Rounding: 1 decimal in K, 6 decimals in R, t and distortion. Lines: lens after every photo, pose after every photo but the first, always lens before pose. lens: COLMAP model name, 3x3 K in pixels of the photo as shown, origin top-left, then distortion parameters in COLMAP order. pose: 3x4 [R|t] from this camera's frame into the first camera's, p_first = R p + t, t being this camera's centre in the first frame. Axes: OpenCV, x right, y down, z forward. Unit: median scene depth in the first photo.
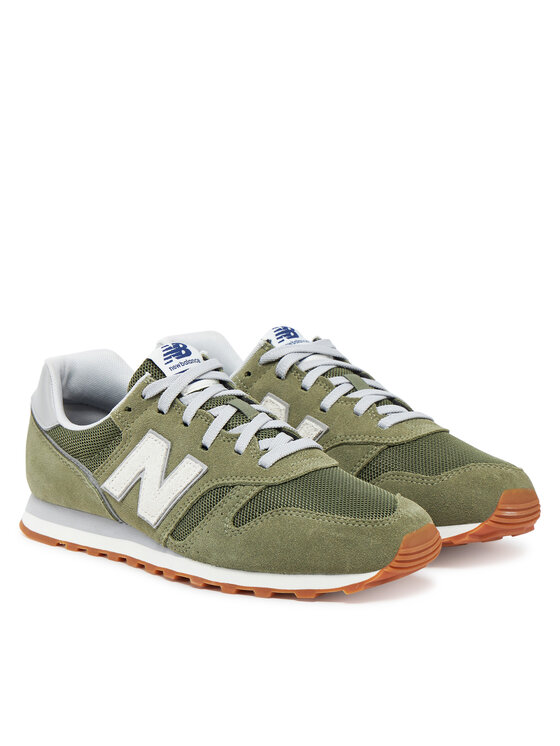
lens RADIAL K [[2195.6, 0, 280.0], [0, 2195.6, 373.0], [0, 0, 1]] dist [0.044140, 0.177813]
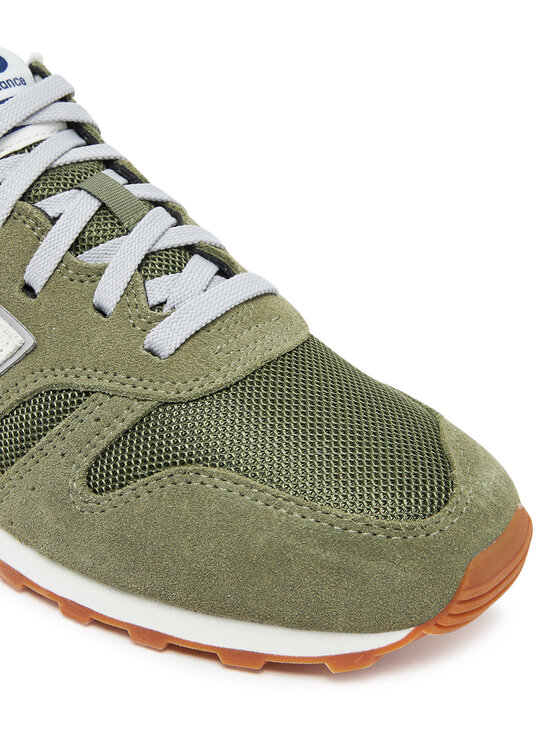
lens RADIAL K [[1296.9, 0, 280.0], [0, 1296.9, 373.0], [0, 0, 1]] dist [0.007403, 0.057196]
pose [[0.995817, 0.017130, 0.089751, -0.005785], [-0.046135, 0.942127, 0.332068, -0.044356], [-0.078869, -0.334819, 0.938976, 0.740992]]
